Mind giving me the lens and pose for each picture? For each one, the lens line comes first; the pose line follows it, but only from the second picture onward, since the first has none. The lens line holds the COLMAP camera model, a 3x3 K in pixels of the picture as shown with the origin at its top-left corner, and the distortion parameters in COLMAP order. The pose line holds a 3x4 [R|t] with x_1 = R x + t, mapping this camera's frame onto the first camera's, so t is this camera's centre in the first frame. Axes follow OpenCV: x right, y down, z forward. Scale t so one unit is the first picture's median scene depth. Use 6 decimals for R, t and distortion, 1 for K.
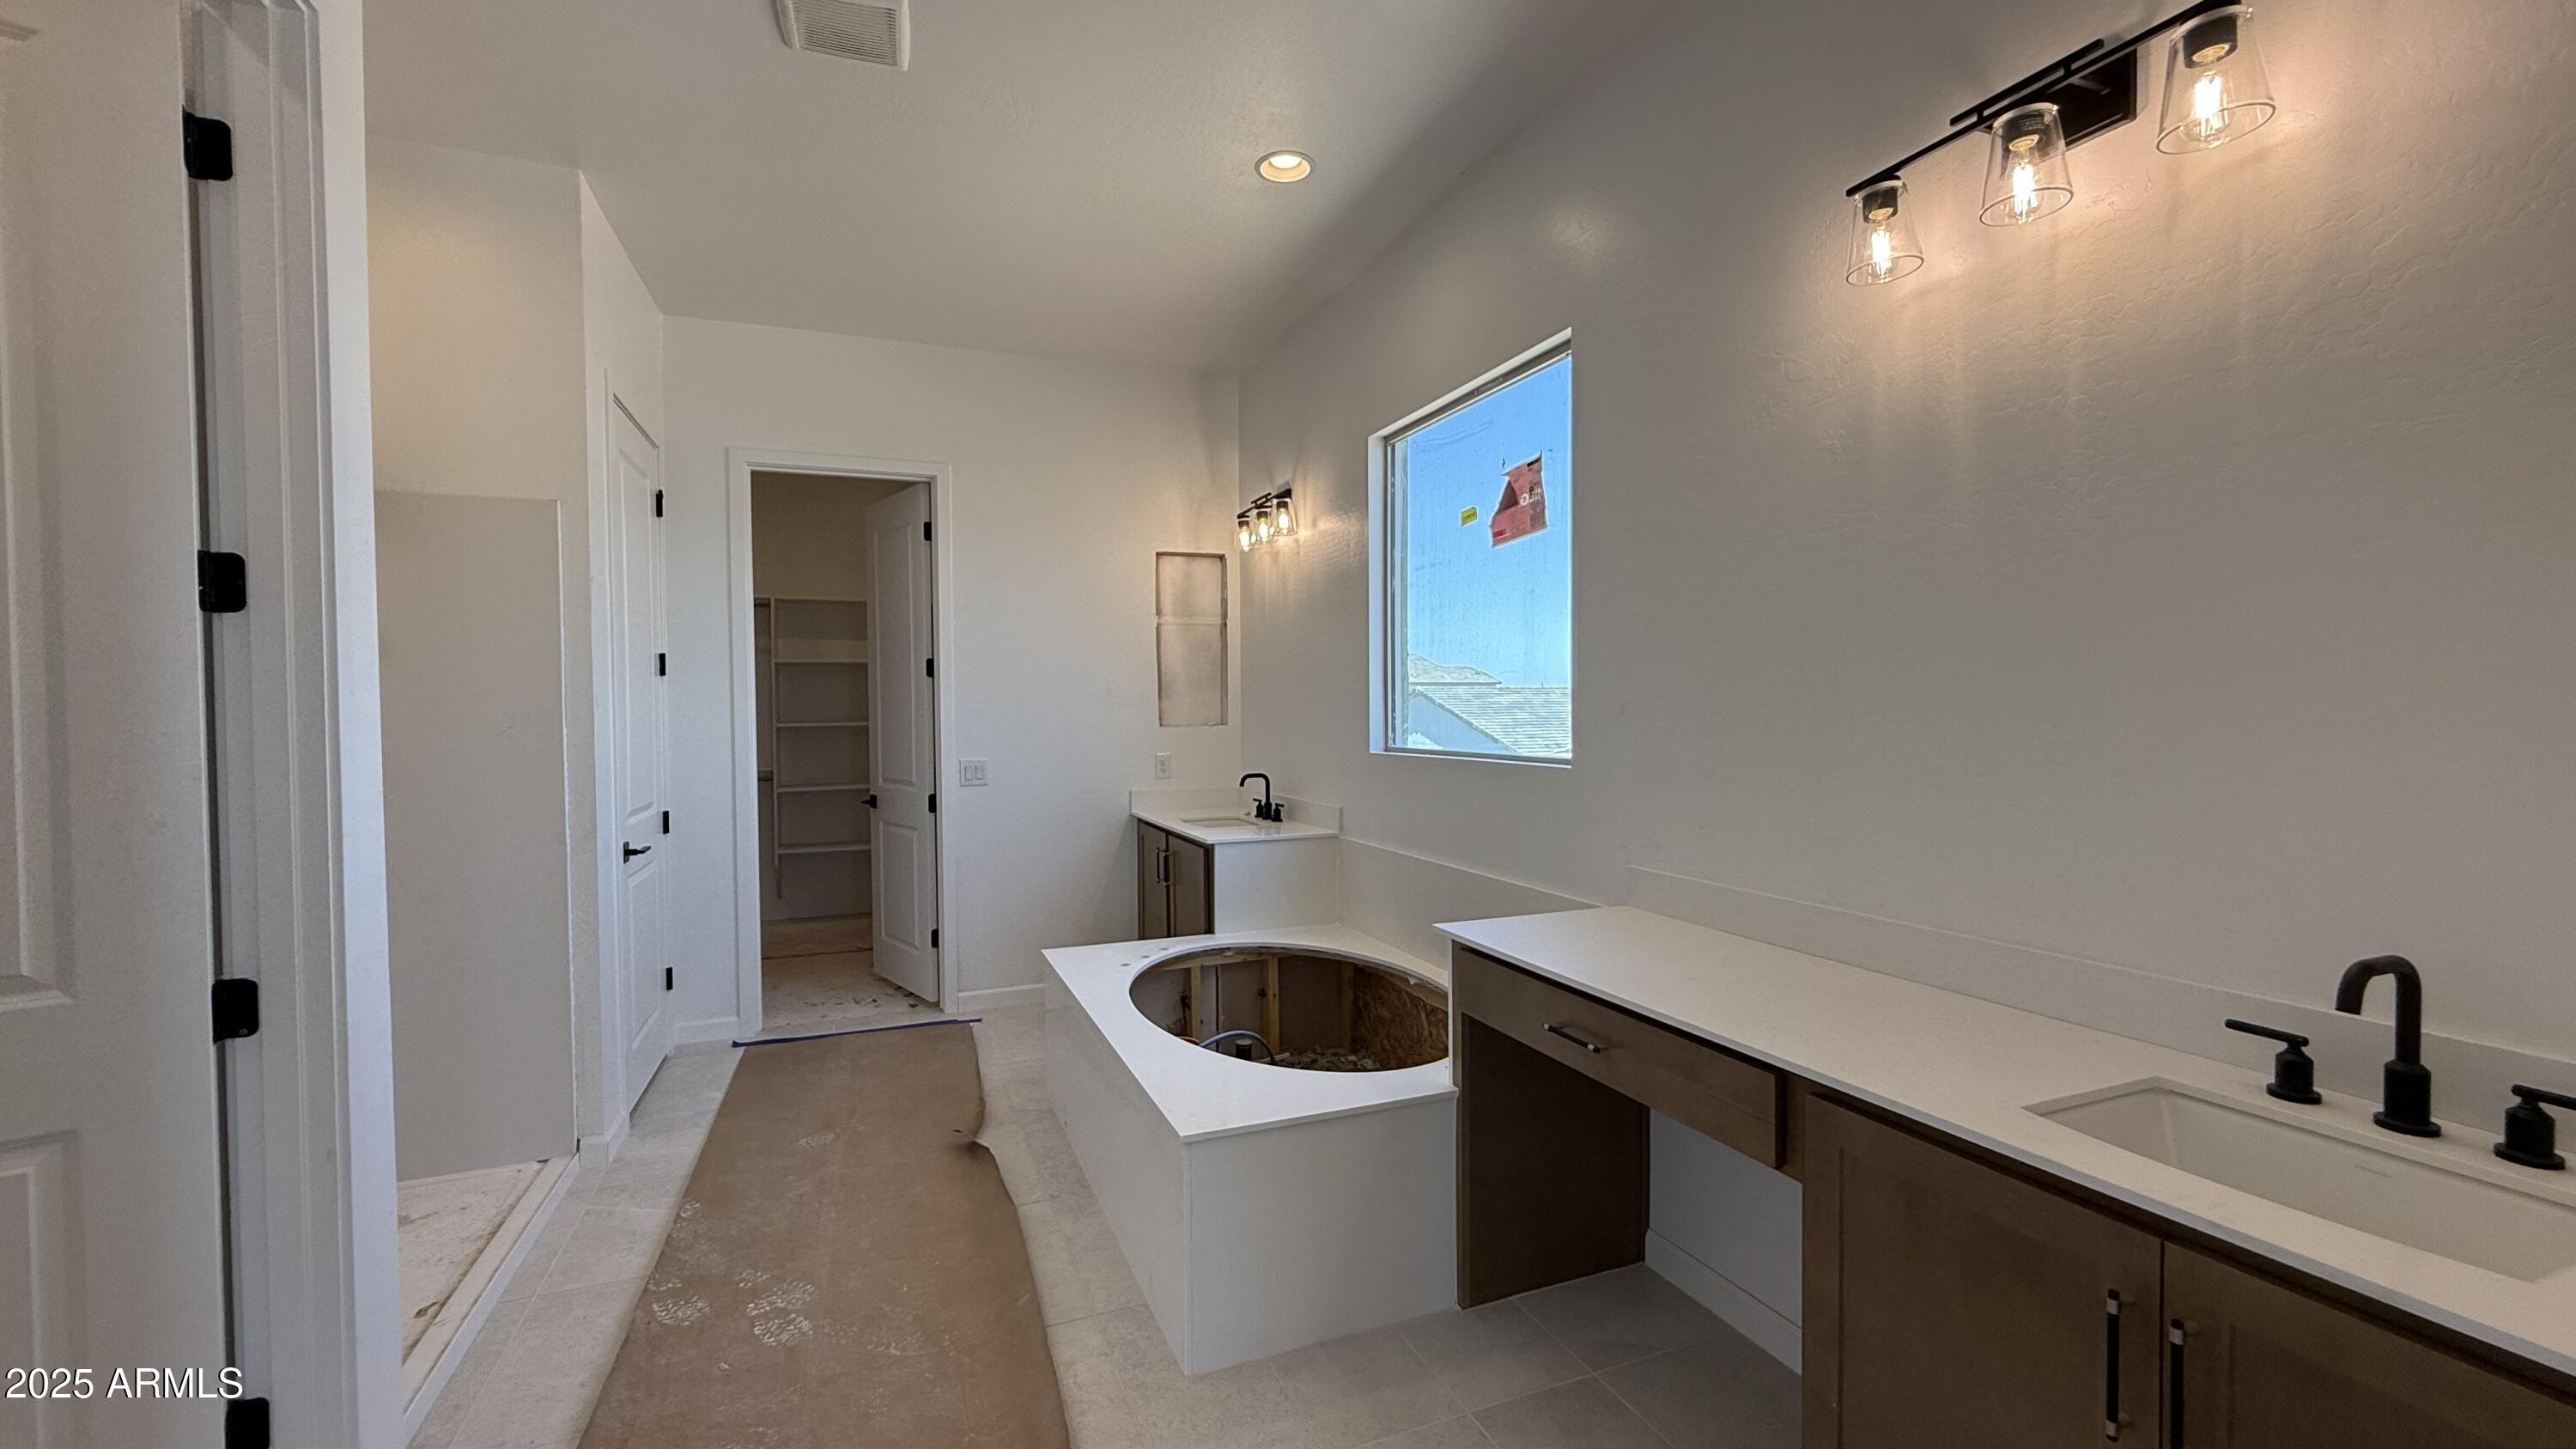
lens RADIAL K [[1028.5, 0, 1285.0], [0, 1028.5, 727.1], [0, 0, 1]] dist [0.003842, -0.000192]
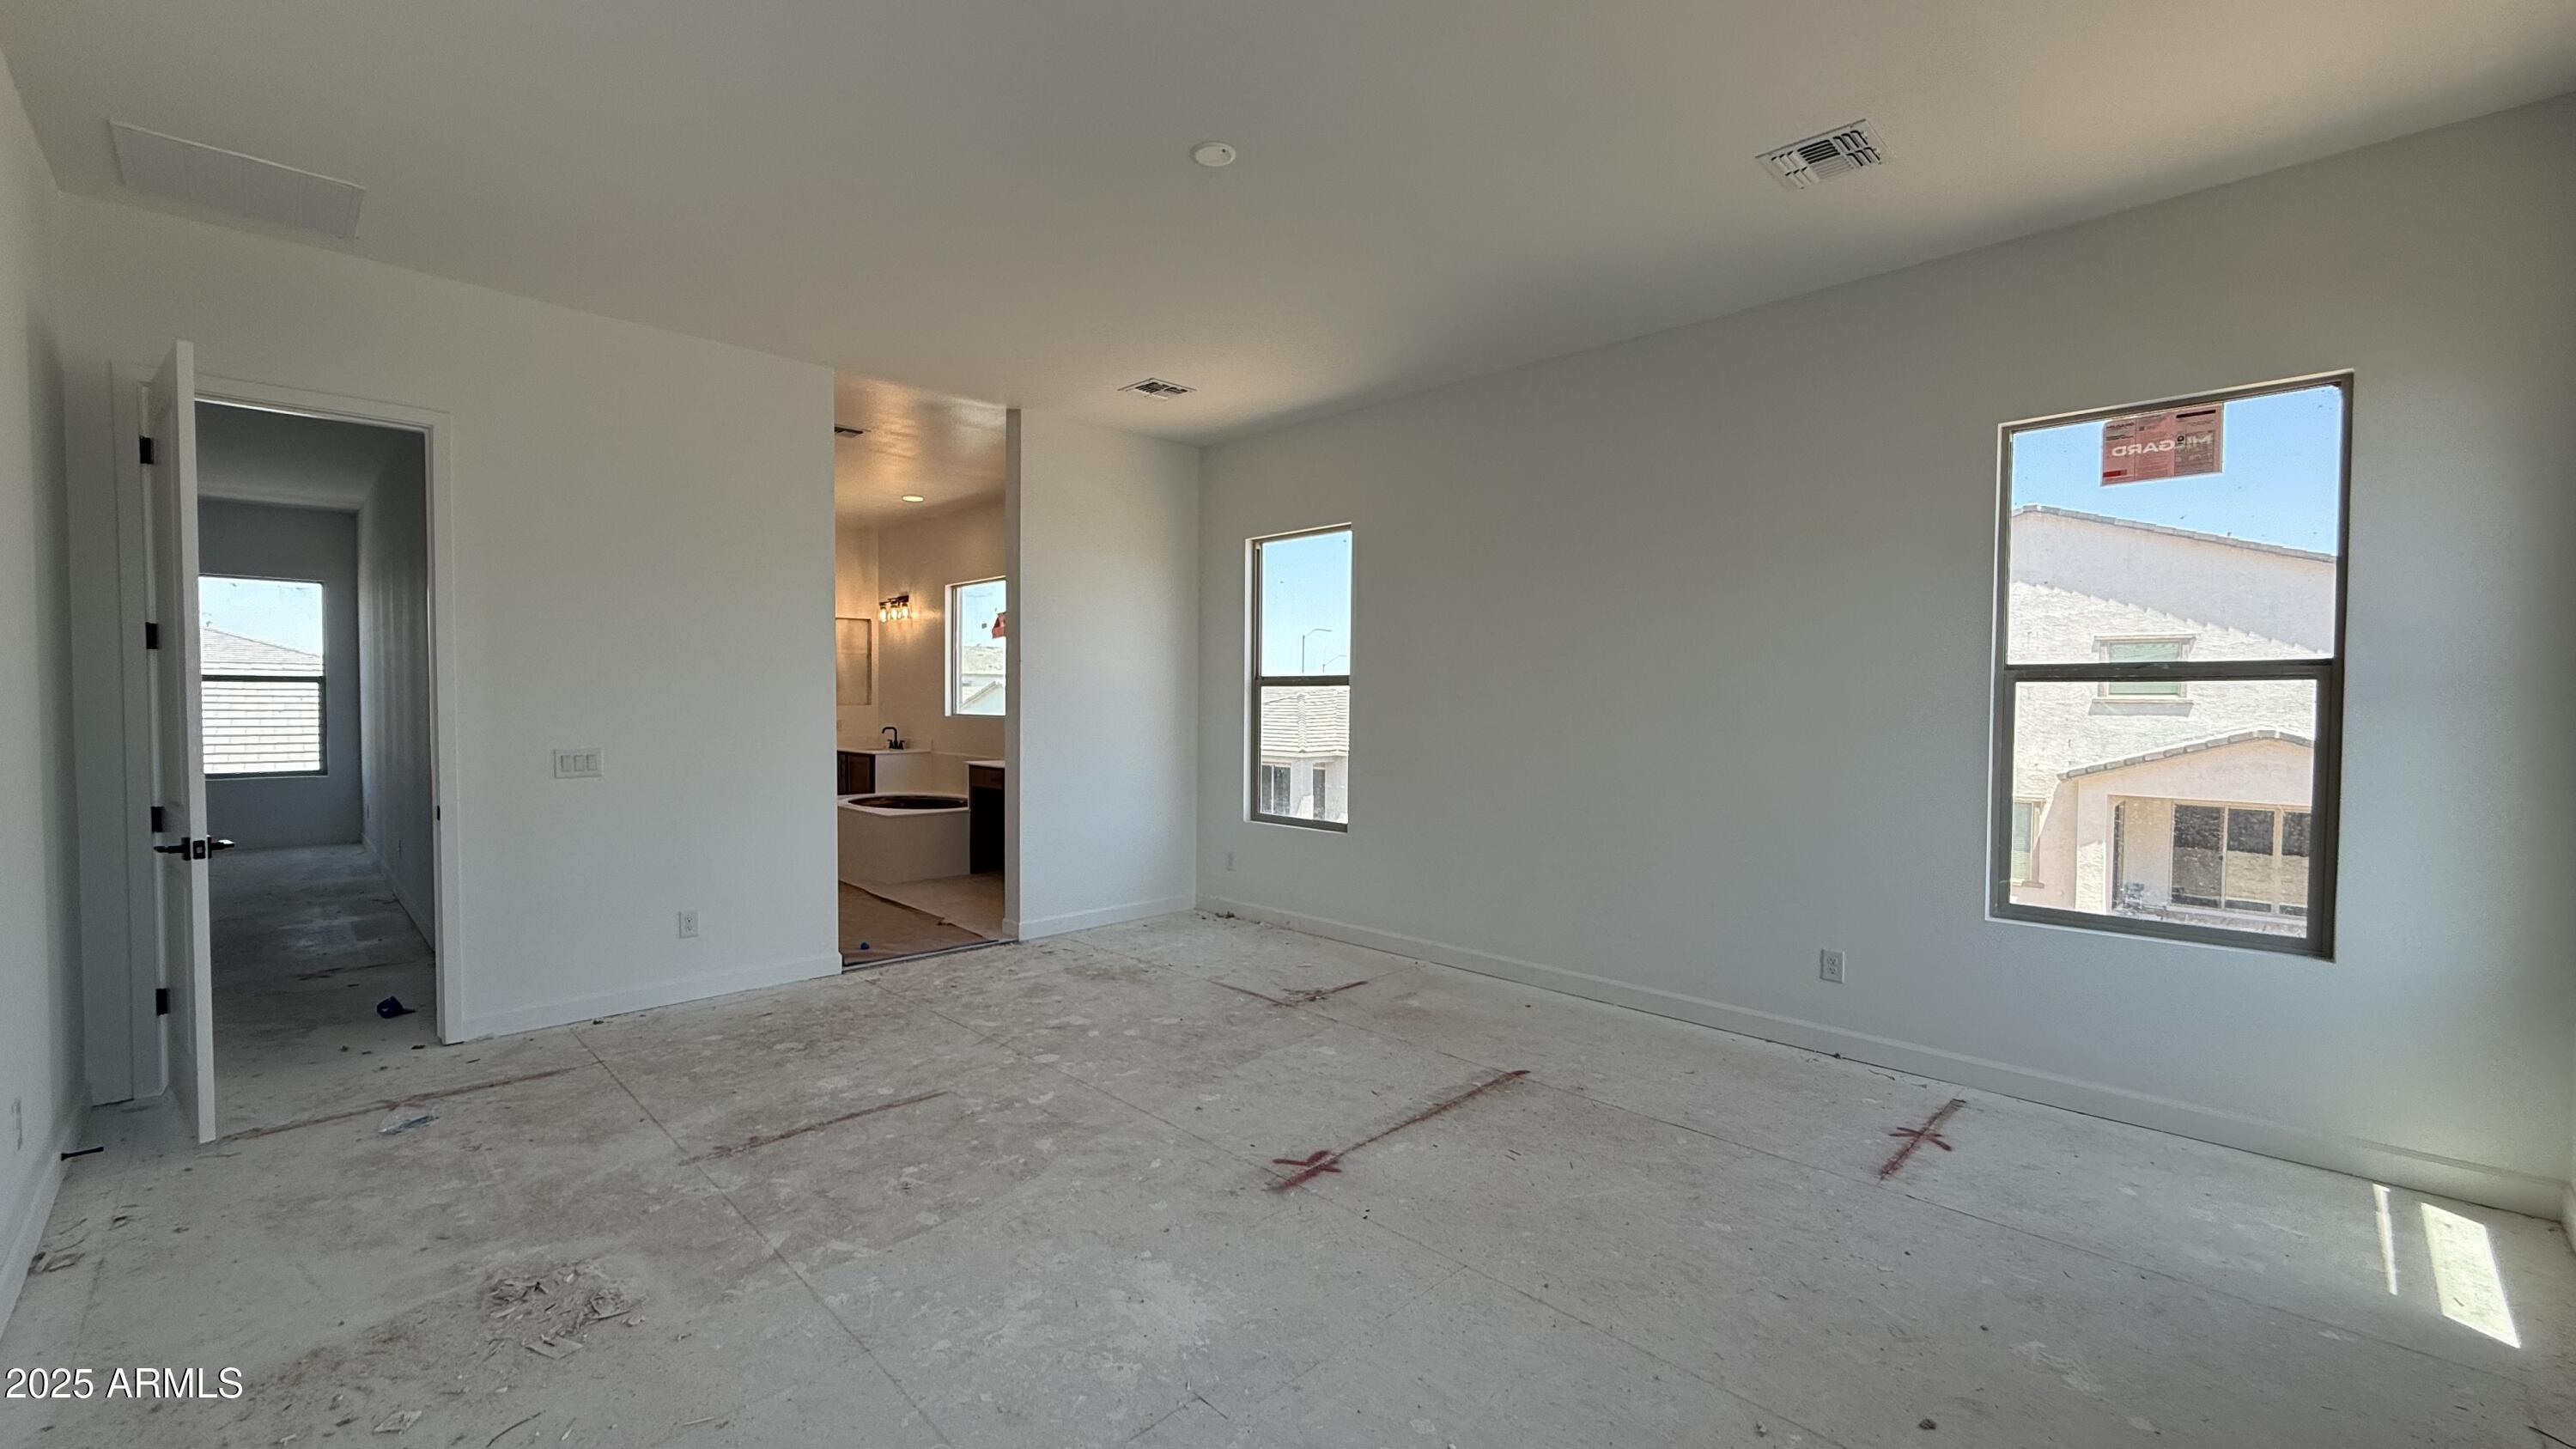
lens RADIAL K [[1028.5, 0, 1270.1], [0, 1028.5, 718.2], [0, 0, 1]] dist [0.003842, -0.000192]
pose [[0.926611, 0.004739, 0.375992, -0.100851], [-0.005825, 0.999981, 0.001752, 0.018809], [-0.375977, -0.003814, 0.926621, -1.297462]]
